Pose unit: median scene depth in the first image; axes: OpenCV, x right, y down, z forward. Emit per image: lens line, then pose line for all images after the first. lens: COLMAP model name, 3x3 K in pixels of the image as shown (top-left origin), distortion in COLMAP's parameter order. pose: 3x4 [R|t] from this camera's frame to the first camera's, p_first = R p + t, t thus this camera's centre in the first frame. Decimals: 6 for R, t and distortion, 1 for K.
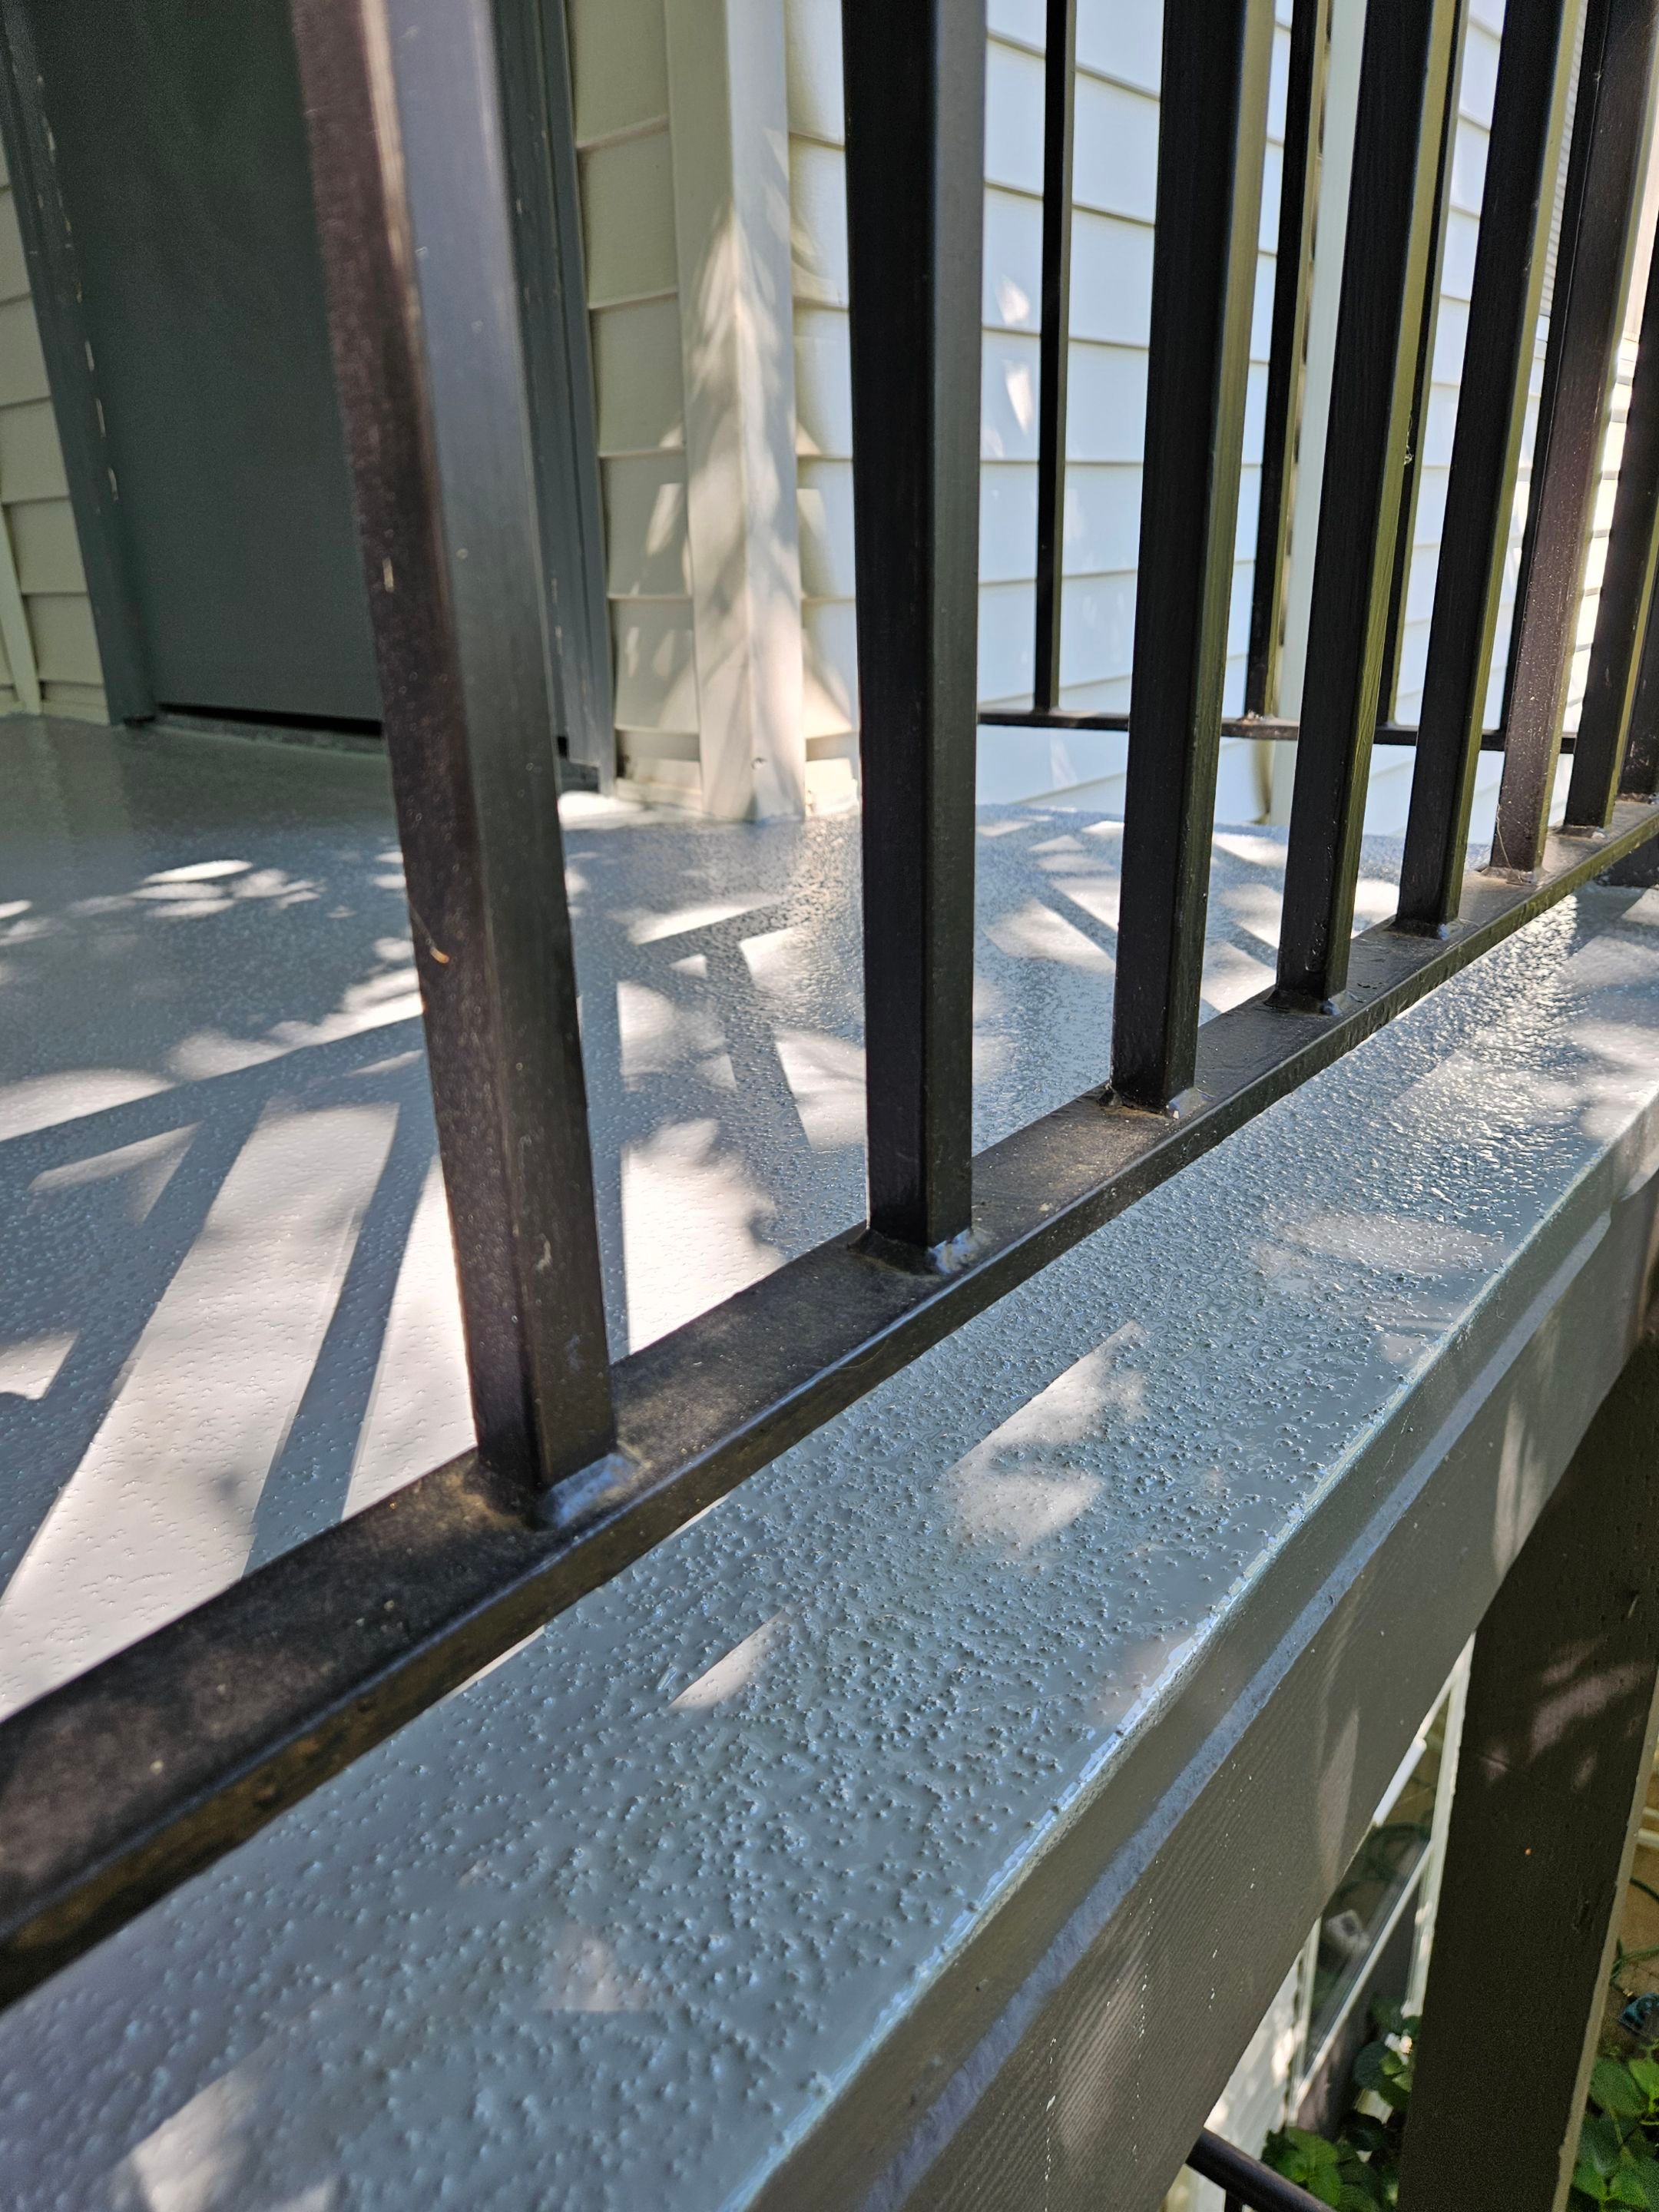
lens RADIAL K [[1491.5, 0, 824.4], [0, 1491.5, 1099.7], [0, 0, 1]] dist [0.023212, -0.017619]
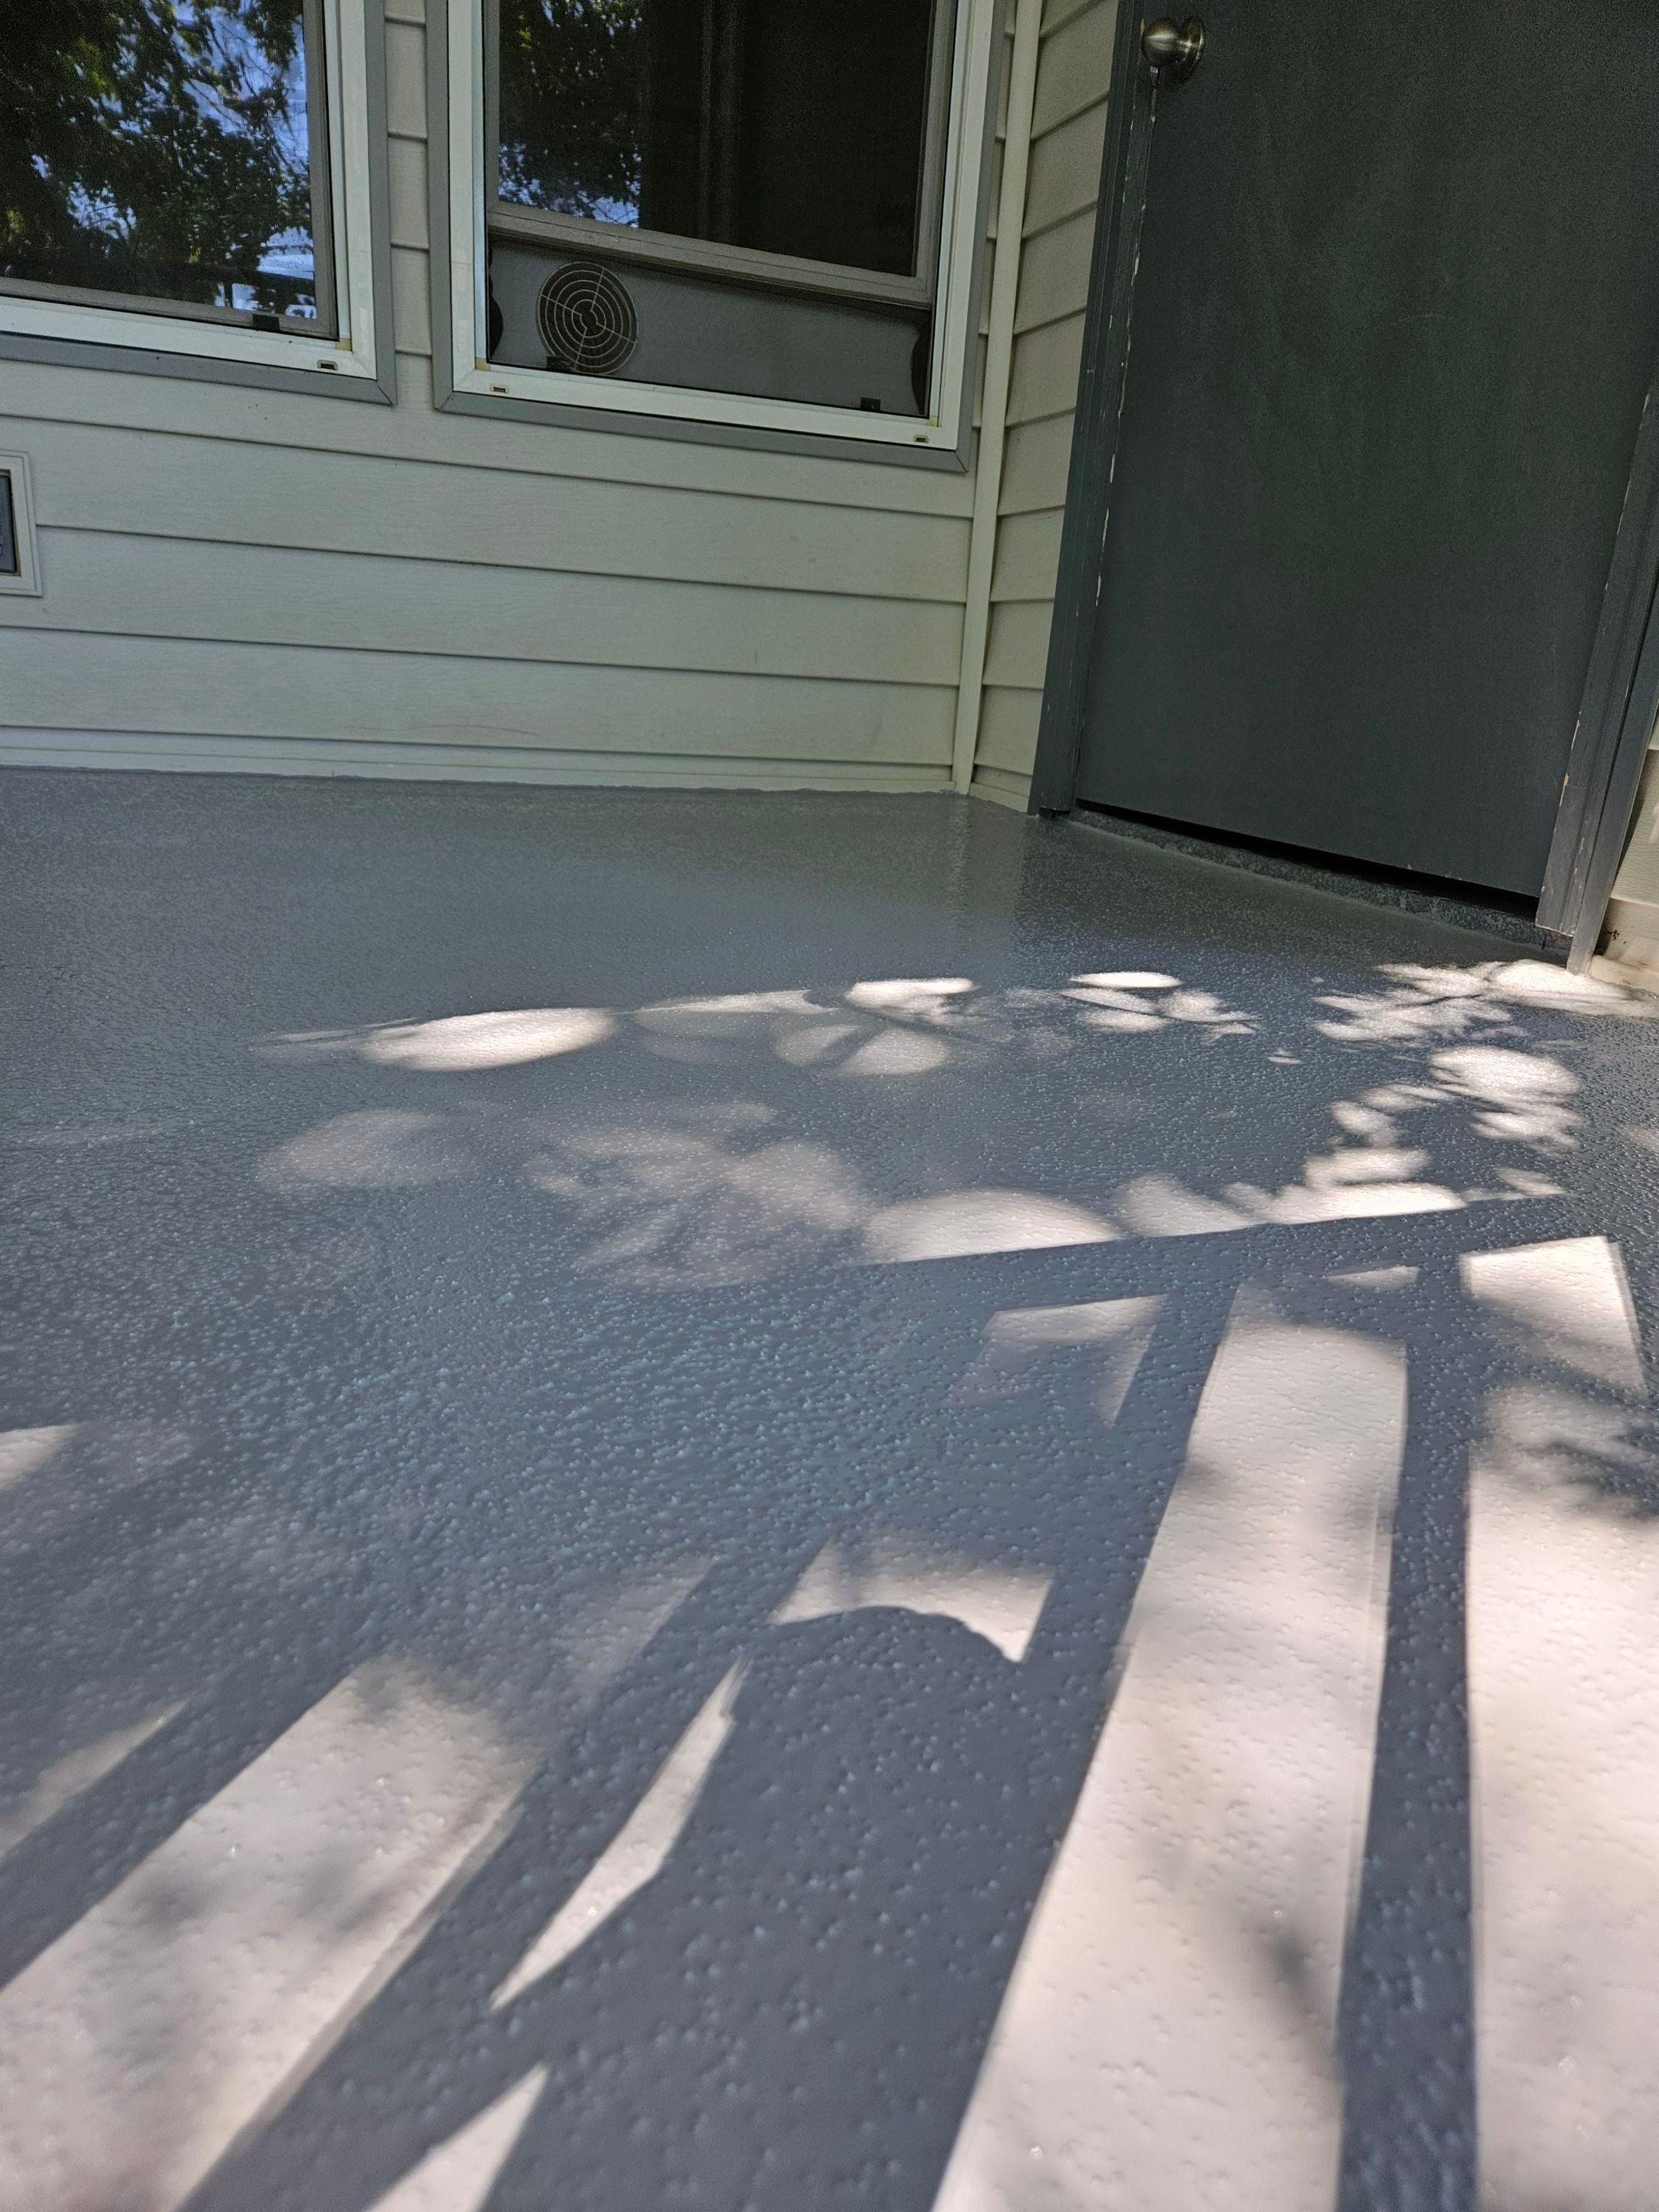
lens RADIAL K [[1491.5, 0, 838.4], [0, 1491.5, 1113.1], [0, 0, 1]] dist [0.023212, -0.017619]
pose [[0.857167, 0.226261, -0.462677, -0.127993], [-0.257464, 0.966278, -0.004450, -0.020948], [0.446068, 0.122937, 0.886516, 0.096148]]
